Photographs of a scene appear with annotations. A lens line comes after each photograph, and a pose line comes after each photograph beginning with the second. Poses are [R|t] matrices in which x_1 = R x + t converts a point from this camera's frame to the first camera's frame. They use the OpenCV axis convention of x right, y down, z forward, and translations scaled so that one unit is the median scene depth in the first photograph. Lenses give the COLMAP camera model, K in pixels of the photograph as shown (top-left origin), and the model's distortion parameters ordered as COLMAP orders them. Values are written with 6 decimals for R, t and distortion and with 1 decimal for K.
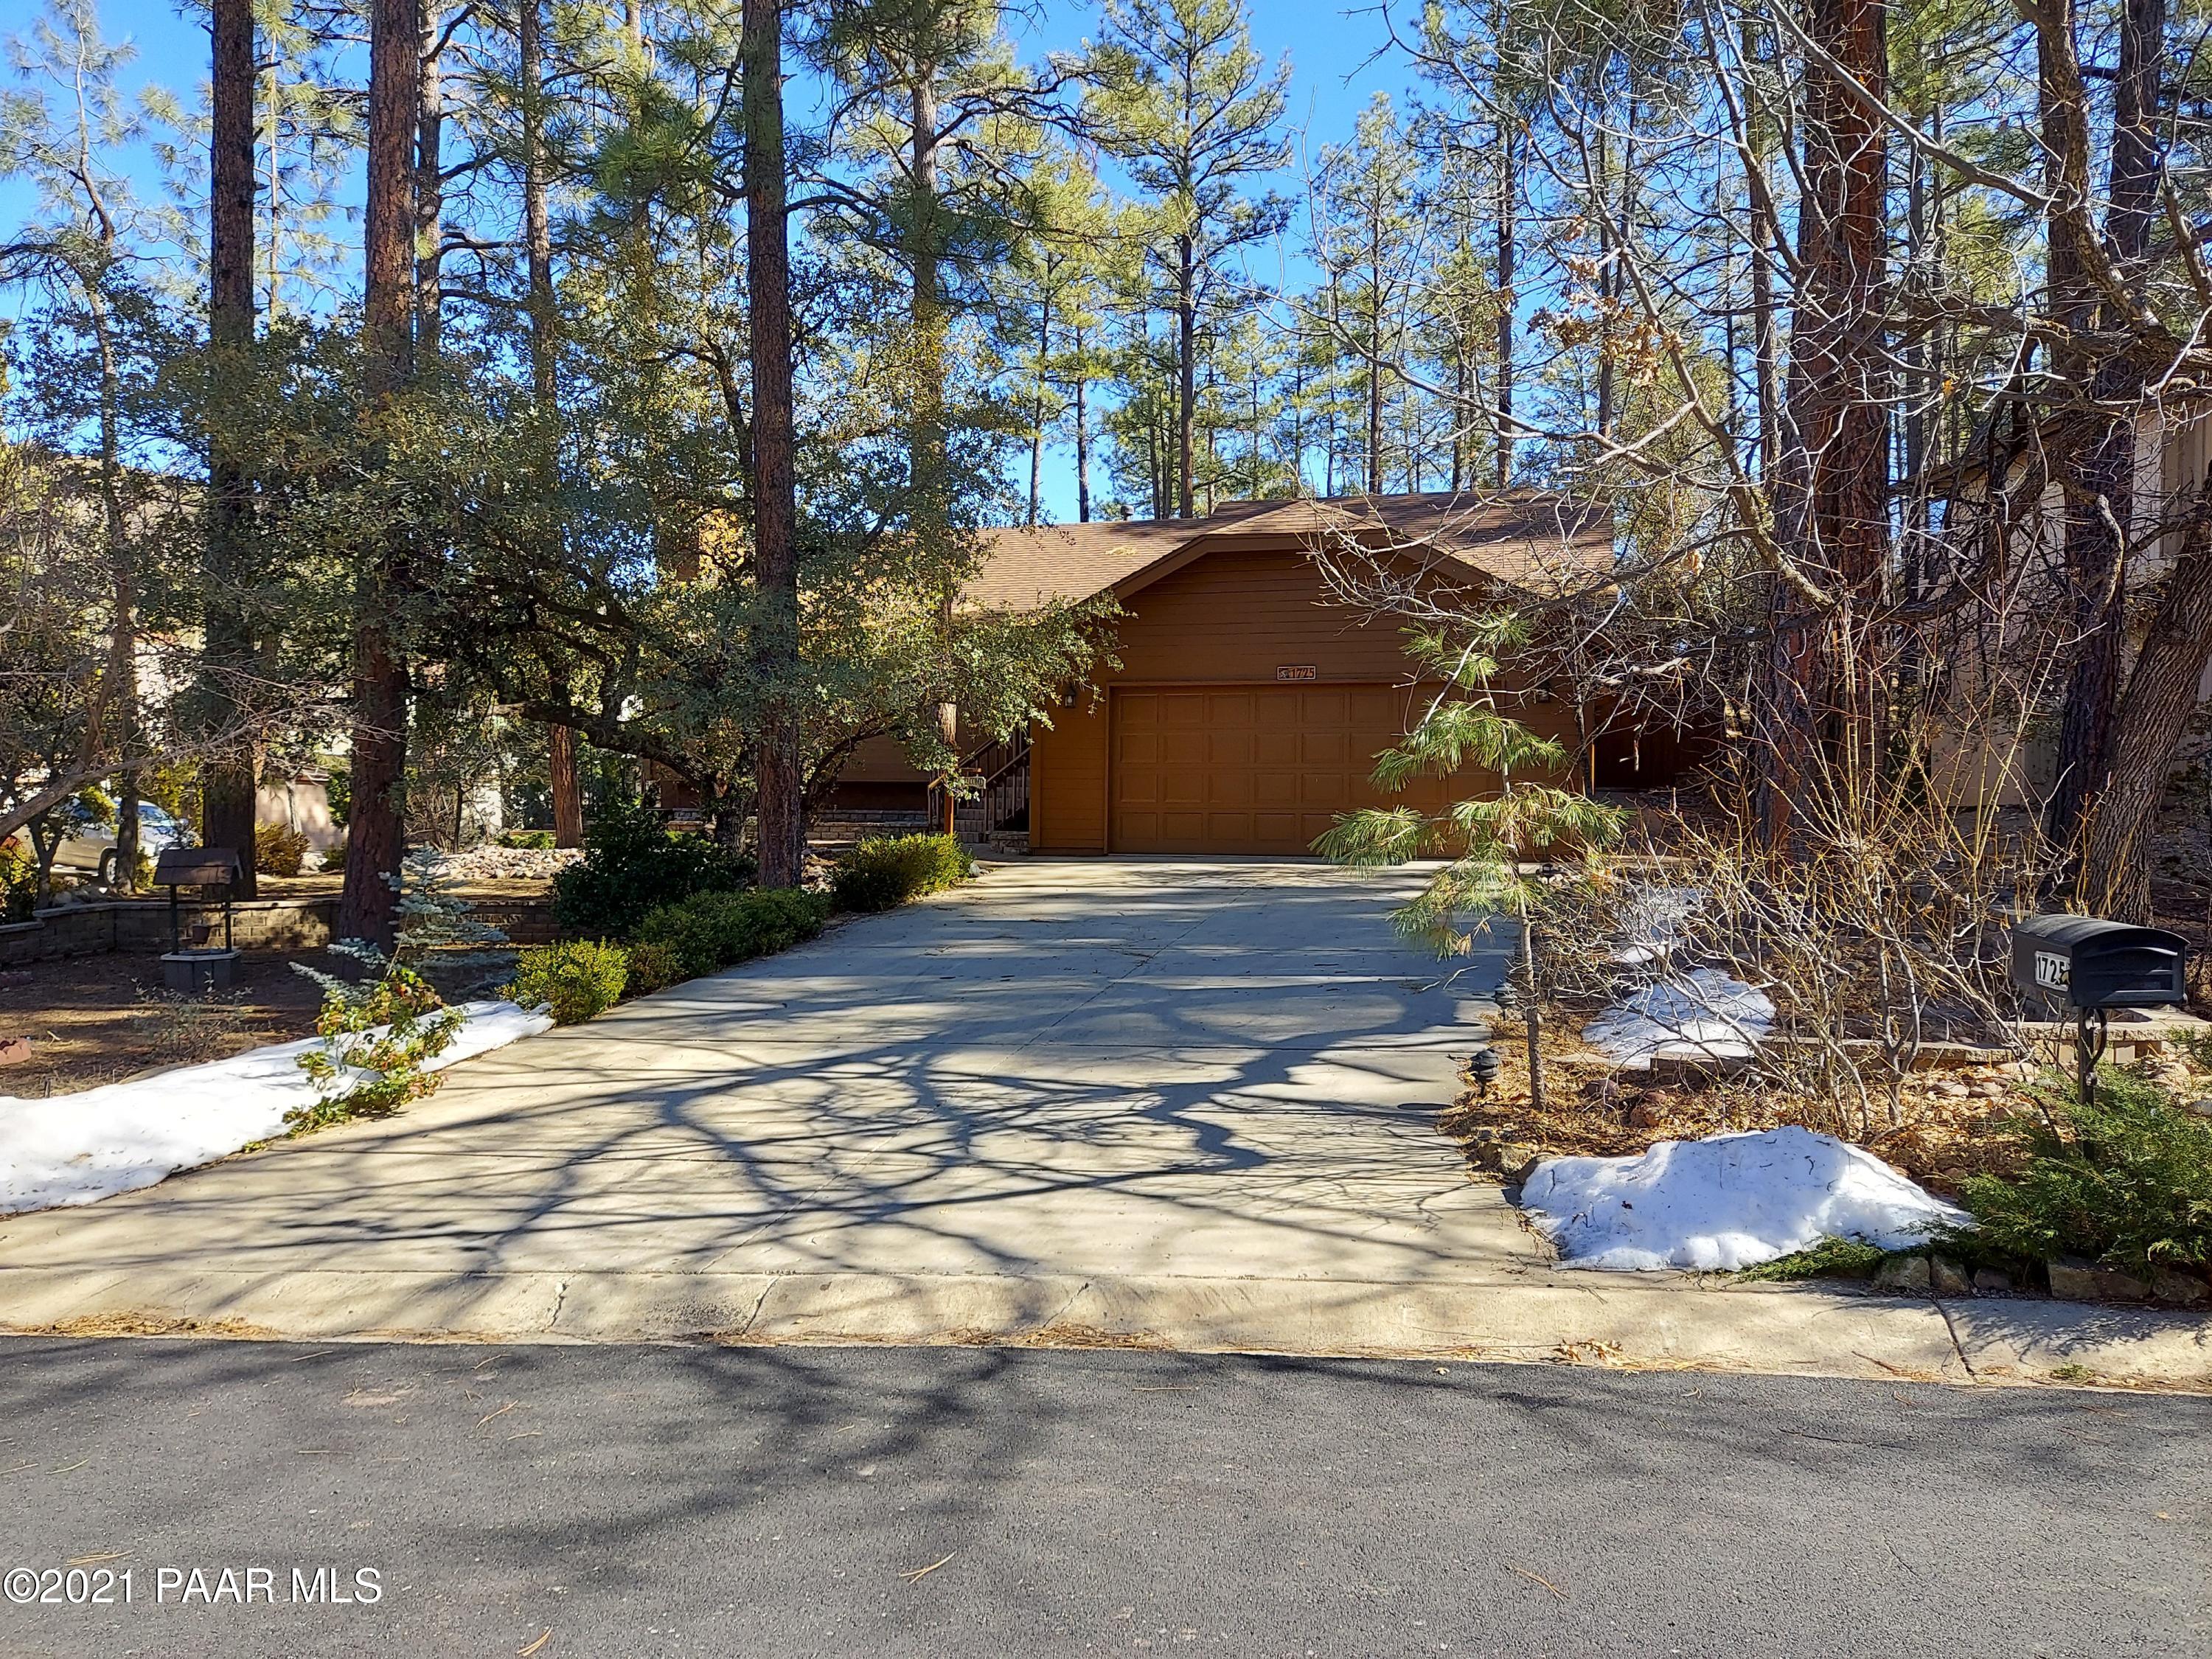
lens RADIAL K [[1632.2, 0, 1108.6], [0, 1632.2, 830.3], [0, 0, 1]] dist [0.000890, 0.000213]
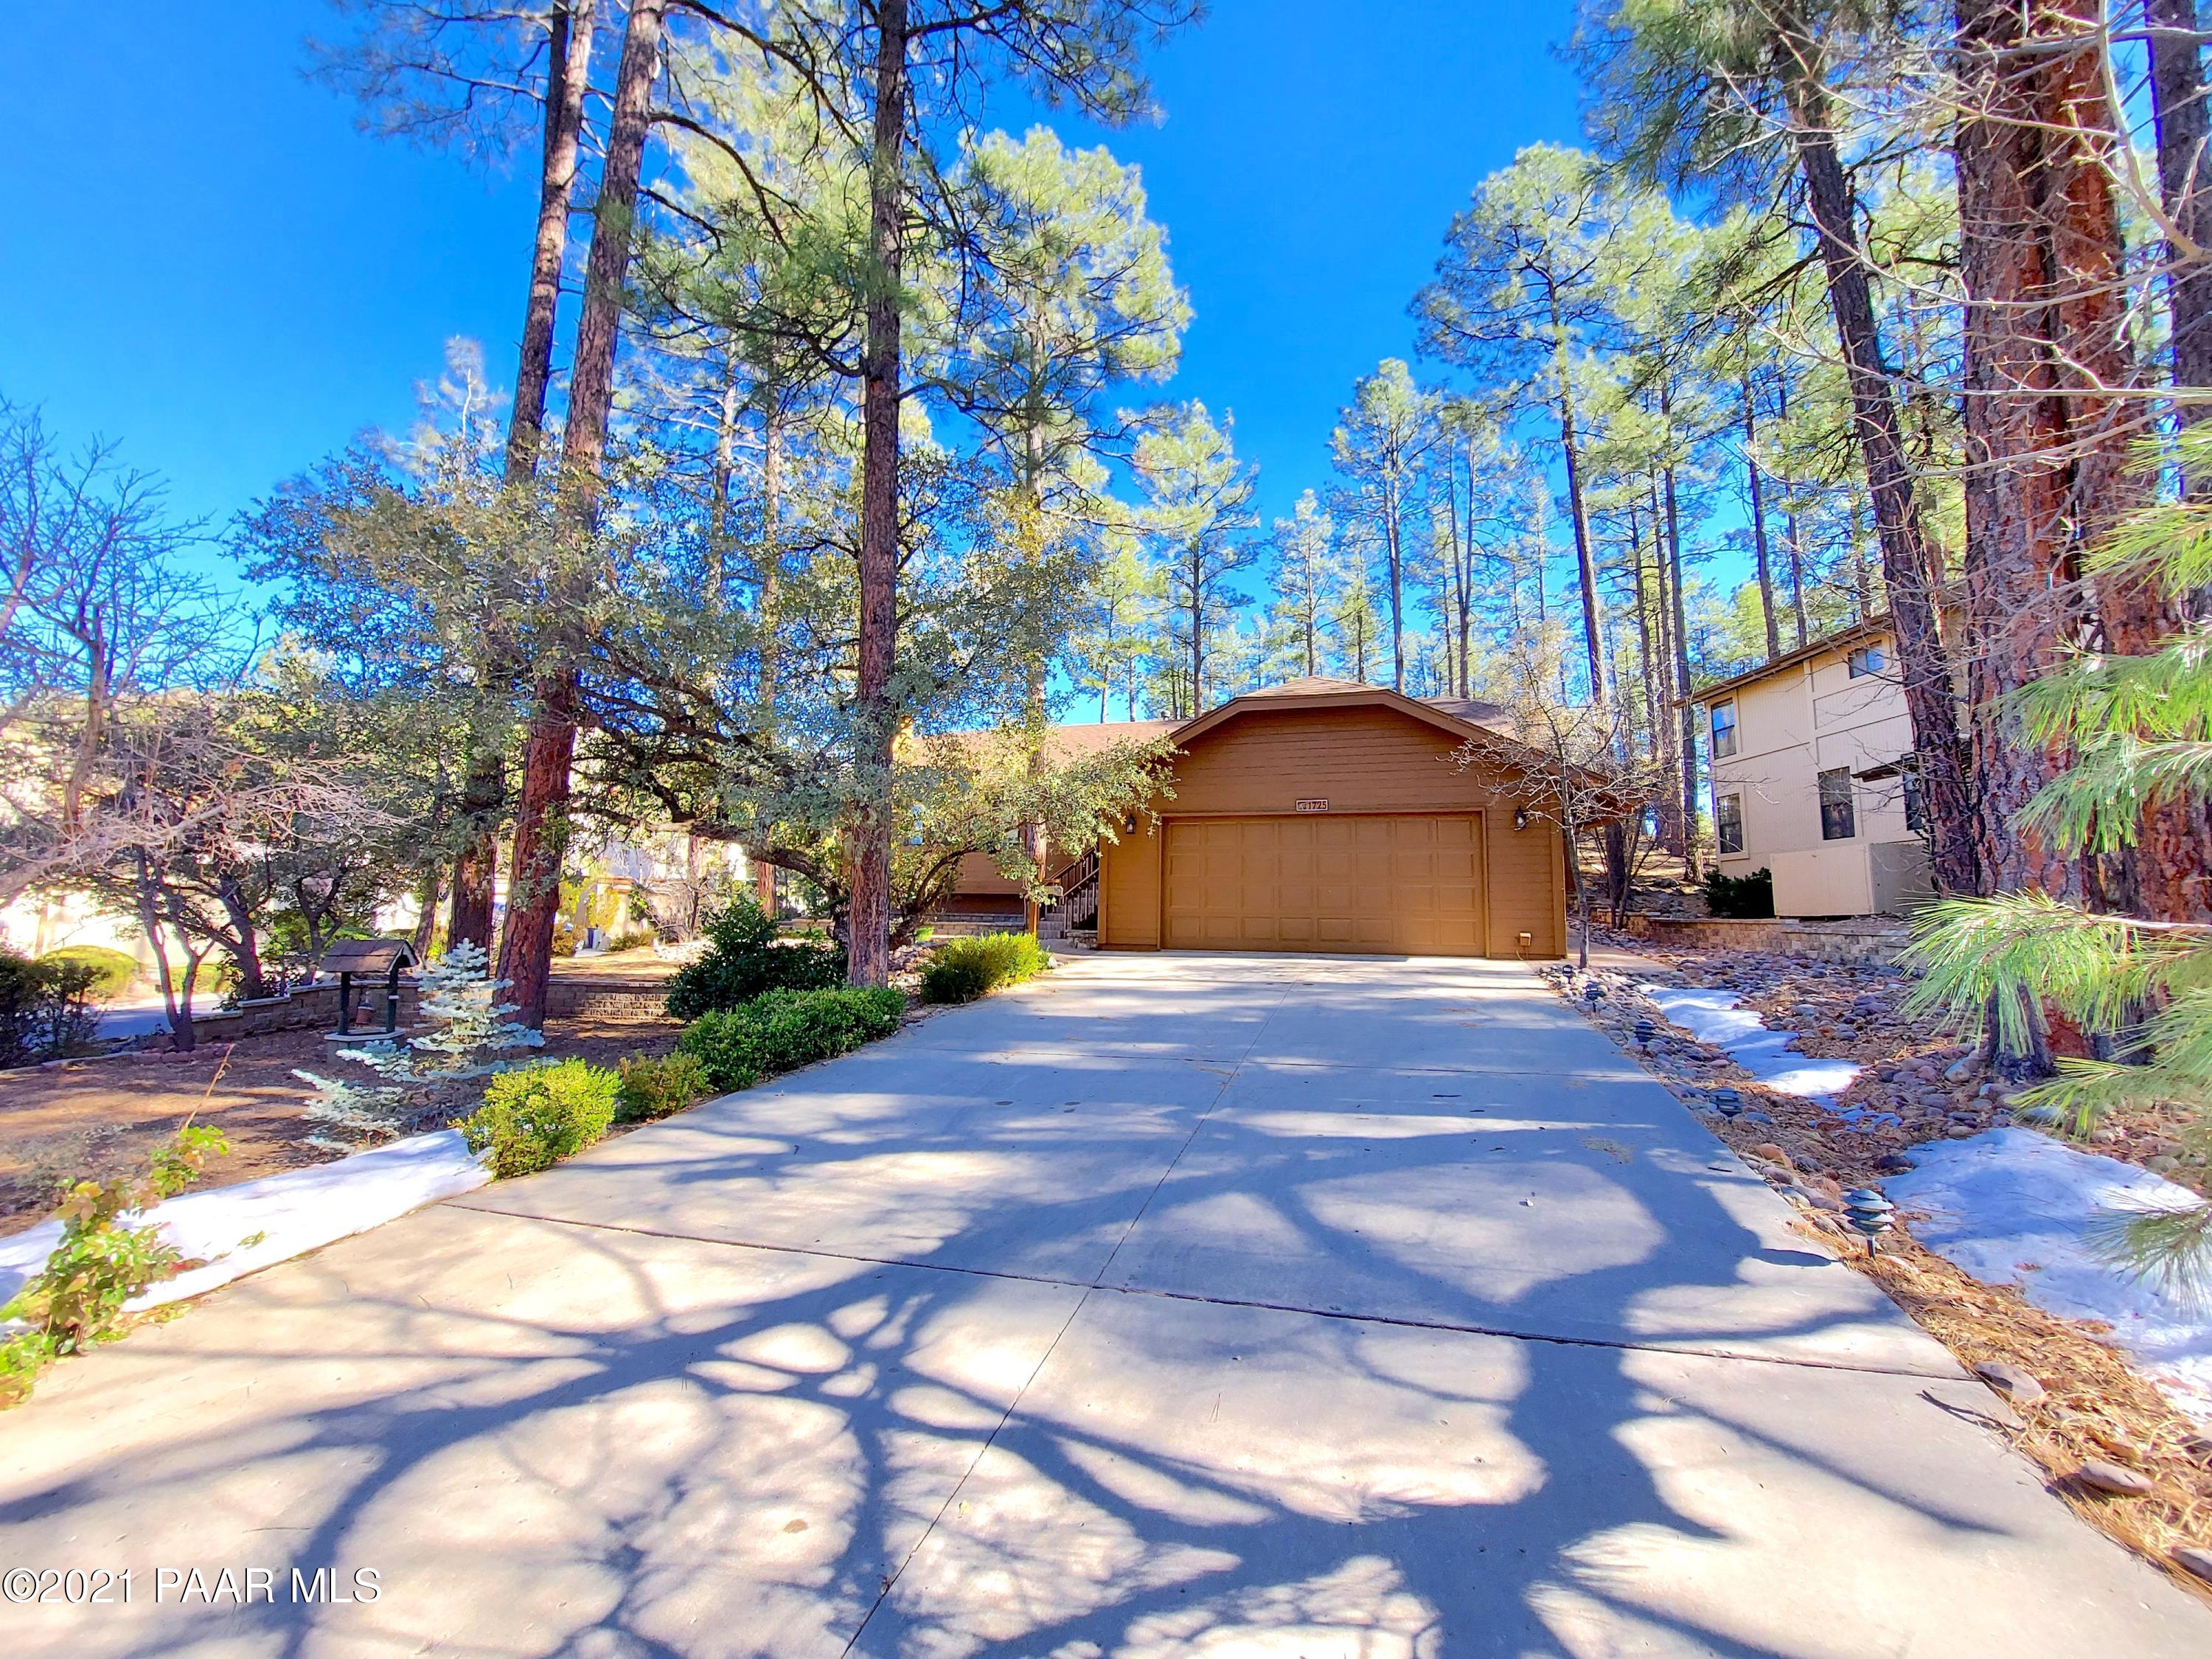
lens RADIAL K [[887.0, 0, 1109.5], [0, 887.0, 818.4], [0, 0, 1]] dist [-0.002750, -0.000051]
pose [[0.999353, 0.006137, -0.035449, -0.017595], [-0.010420, 0.992482, -0.121948, -0.002640], [0.034434, 0.122238, 0.991903, 0.353189]]
